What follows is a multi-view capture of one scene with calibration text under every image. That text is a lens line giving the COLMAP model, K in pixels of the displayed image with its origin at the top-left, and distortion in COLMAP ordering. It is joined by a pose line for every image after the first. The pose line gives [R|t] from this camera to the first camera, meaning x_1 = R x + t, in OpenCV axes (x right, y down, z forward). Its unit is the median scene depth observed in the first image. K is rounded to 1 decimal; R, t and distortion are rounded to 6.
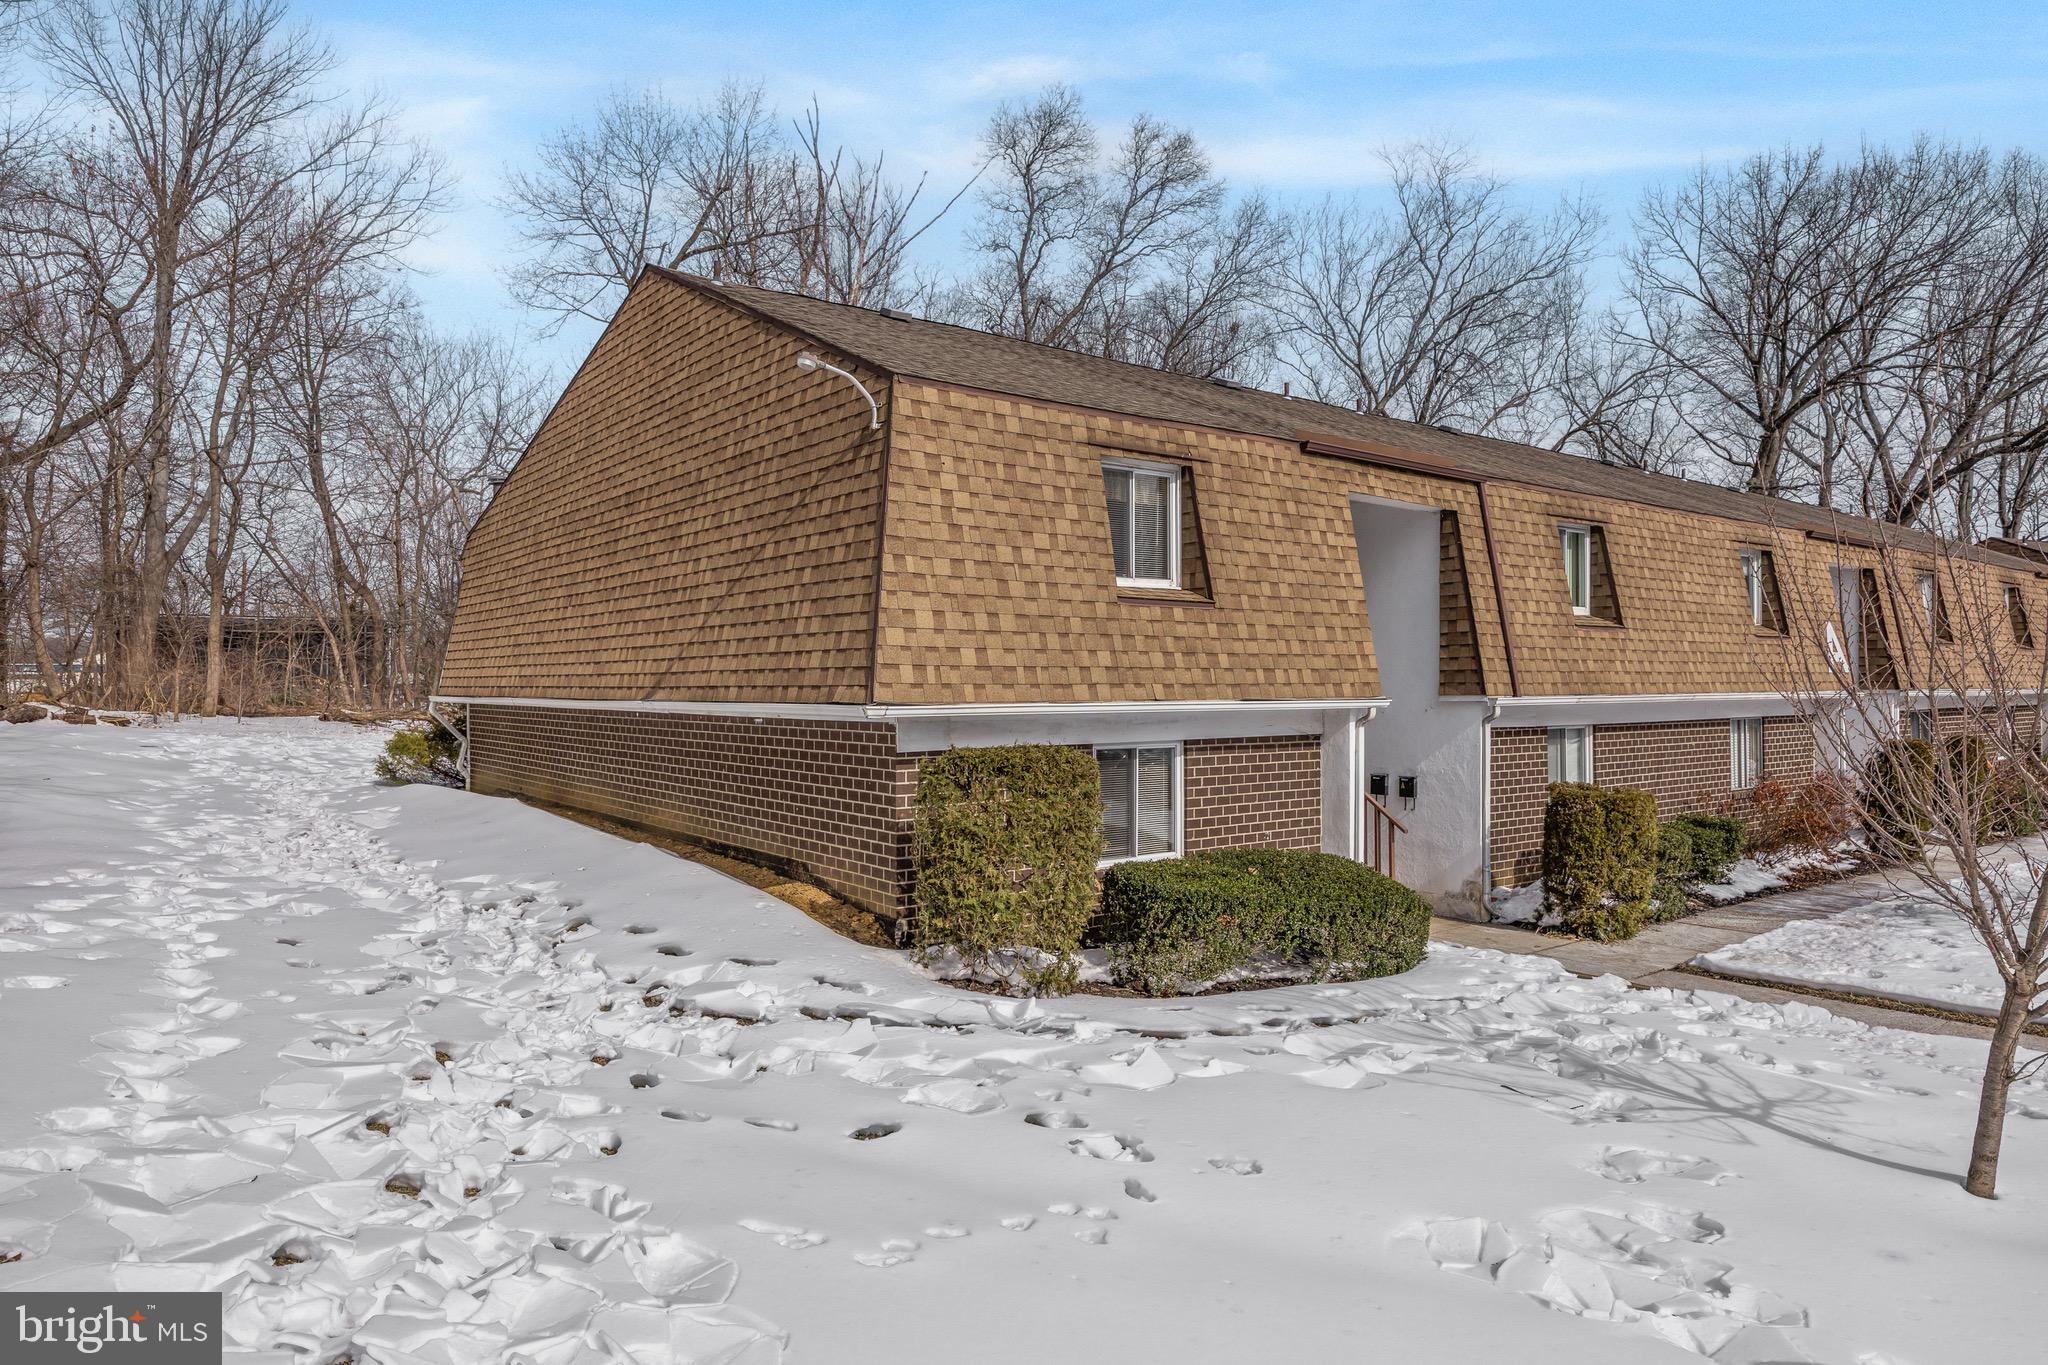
lens RADIAL K [[1246.0, 0, 1009.9], [0, 1246.0, 678.2], [0, 0, 1]] dist [-0.004202, -0.000440]
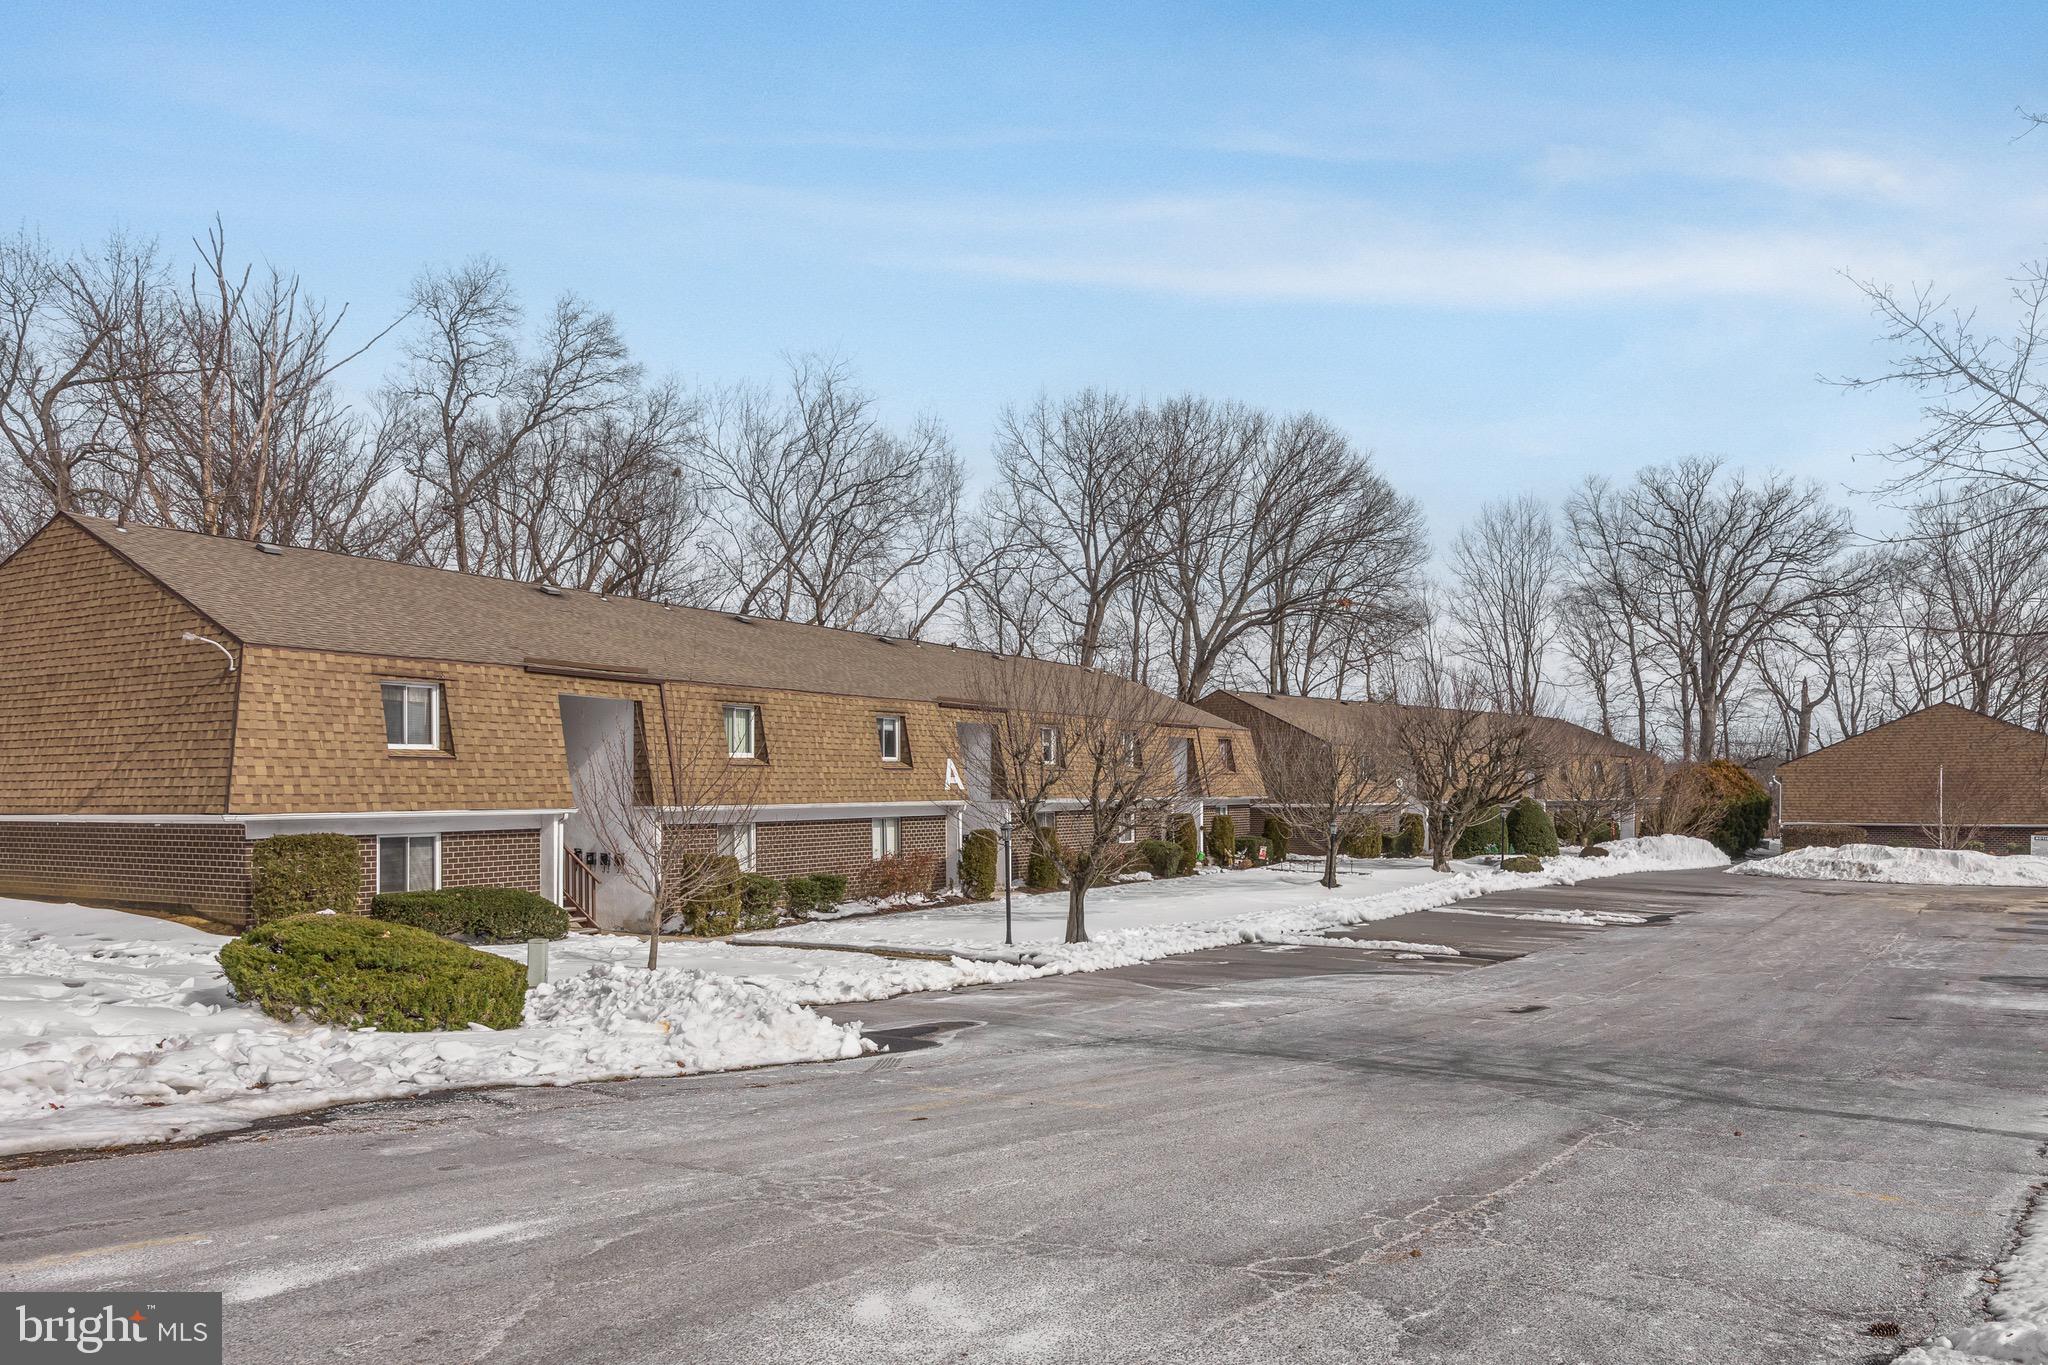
lens RADIAL K [[1345.8, 0, 1160.2], [0, 1345.8, 784.1], [0, 0, 1]] dist [-0.007489, 0.002769]
pose [[0.901496, -0.002689, 0.432778, 0.245478], [0.003261, 0.999995, -0.000581, -0.016784], [-0.432774, 0.001935, 0.901500, -1.272203]]
